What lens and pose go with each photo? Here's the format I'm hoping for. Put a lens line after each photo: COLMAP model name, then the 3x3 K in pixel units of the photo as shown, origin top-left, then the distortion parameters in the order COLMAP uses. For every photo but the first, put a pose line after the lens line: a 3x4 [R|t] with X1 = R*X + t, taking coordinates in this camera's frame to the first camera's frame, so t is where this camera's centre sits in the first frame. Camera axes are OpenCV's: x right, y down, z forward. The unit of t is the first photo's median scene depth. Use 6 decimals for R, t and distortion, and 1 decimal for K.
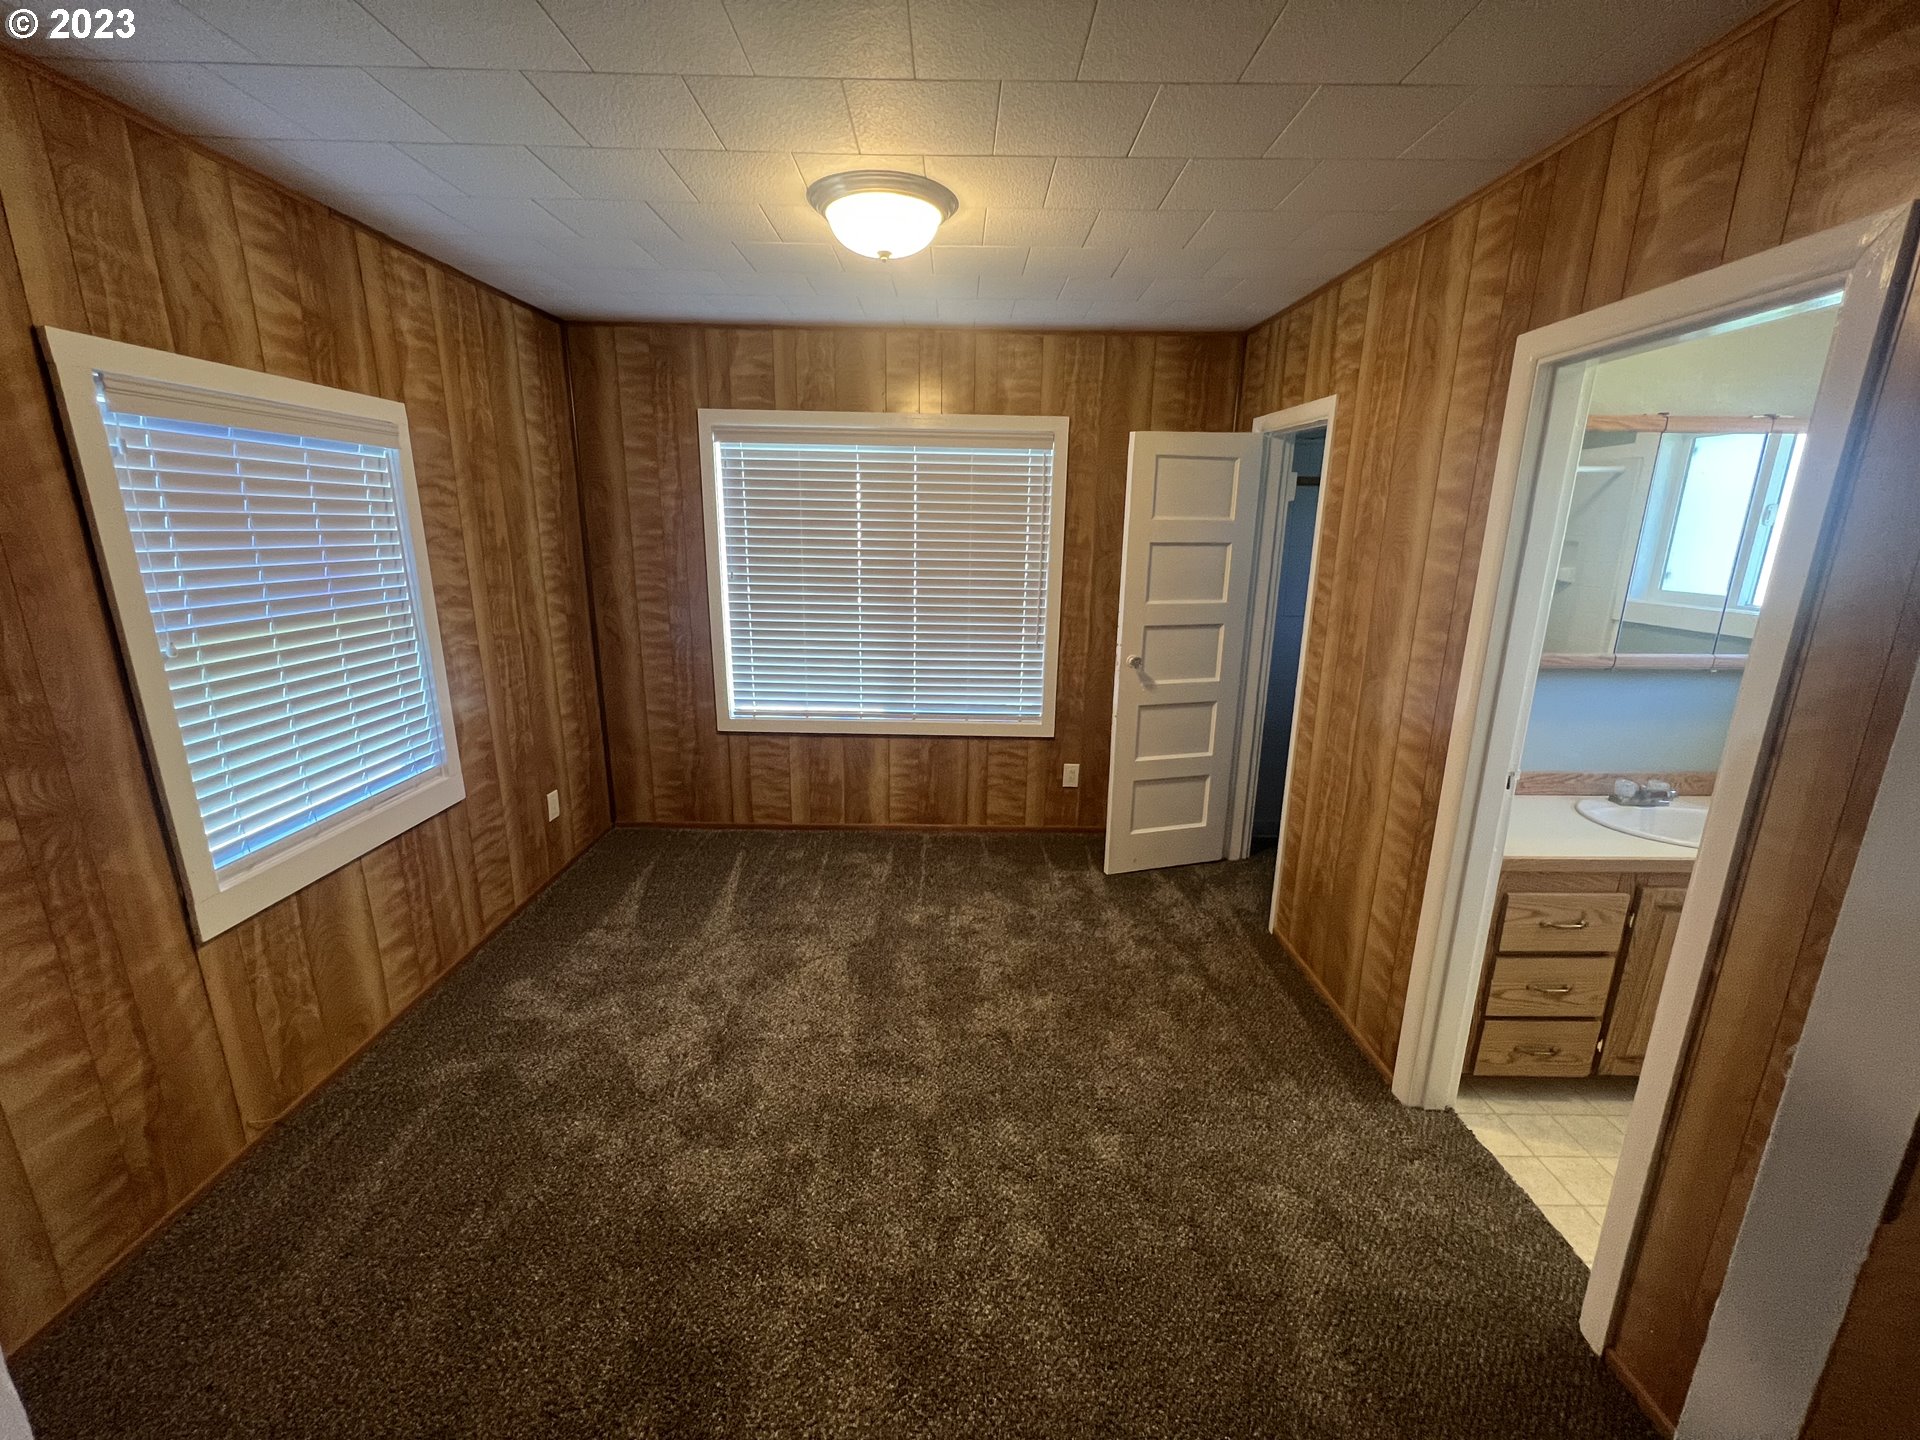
lens RADIAL K [[756.1, 0, 945.6], [0, 756.1, 717.7], [0, 0, 1]] dist [-0.003517, 0.000254]
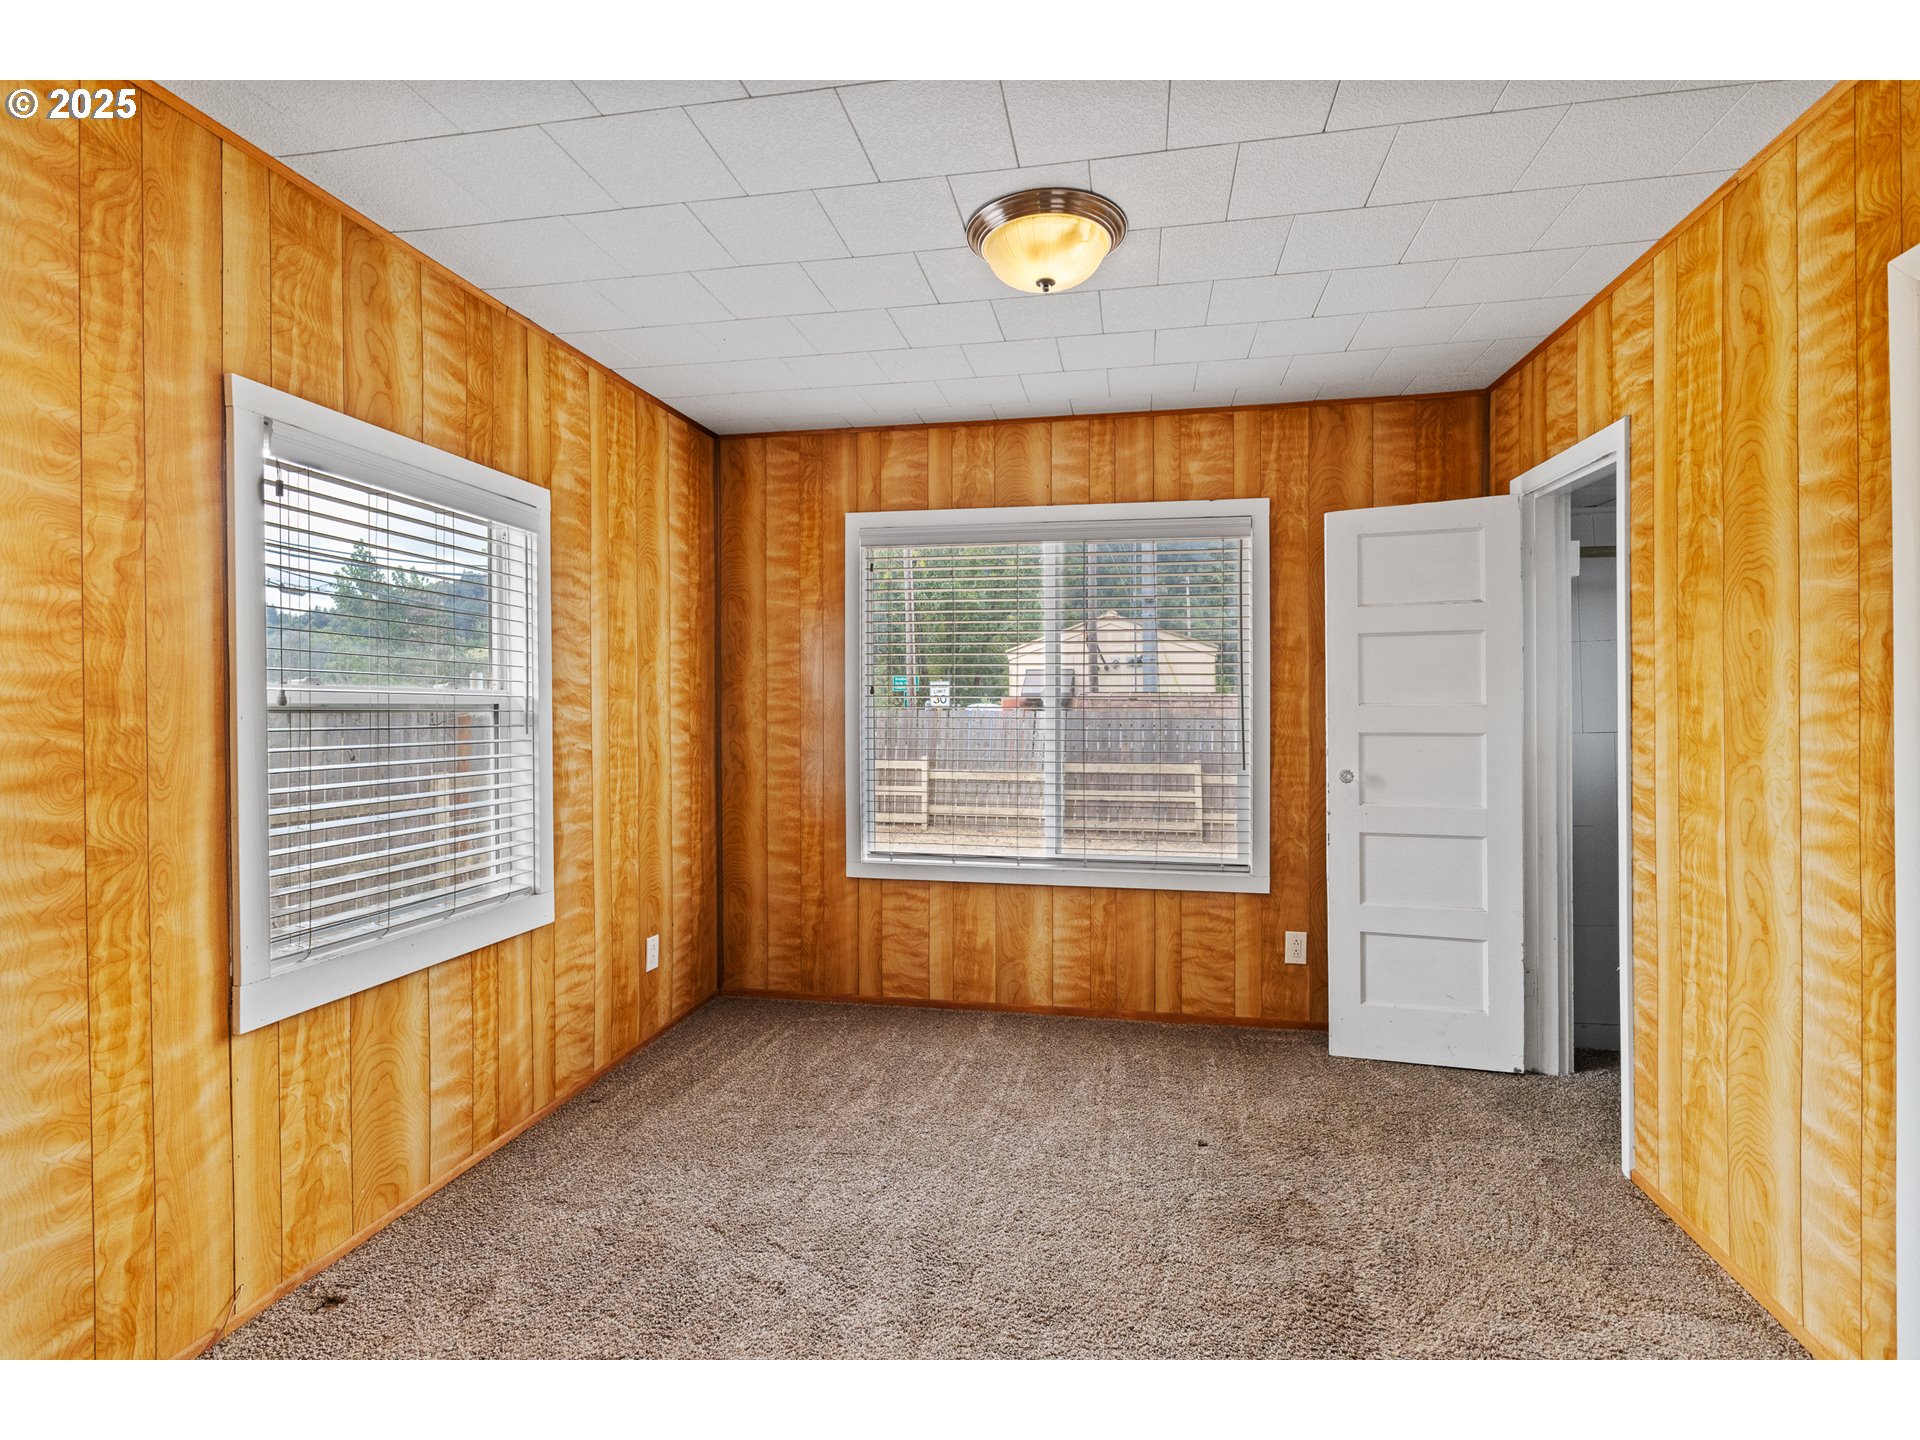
lens RADIAL K [[892.2, 0, 961.5], [0, 892.2, 716.0], [0, 0, 1]] dist [0.000237, -0.001979]
pose [[0.983269, -0.013066, -0.181690, 0.004940], [-0.030504, 0.971529, -0.234947, 0.097508], [0.179587, 0.236558, 0.954876, 0.058036]]
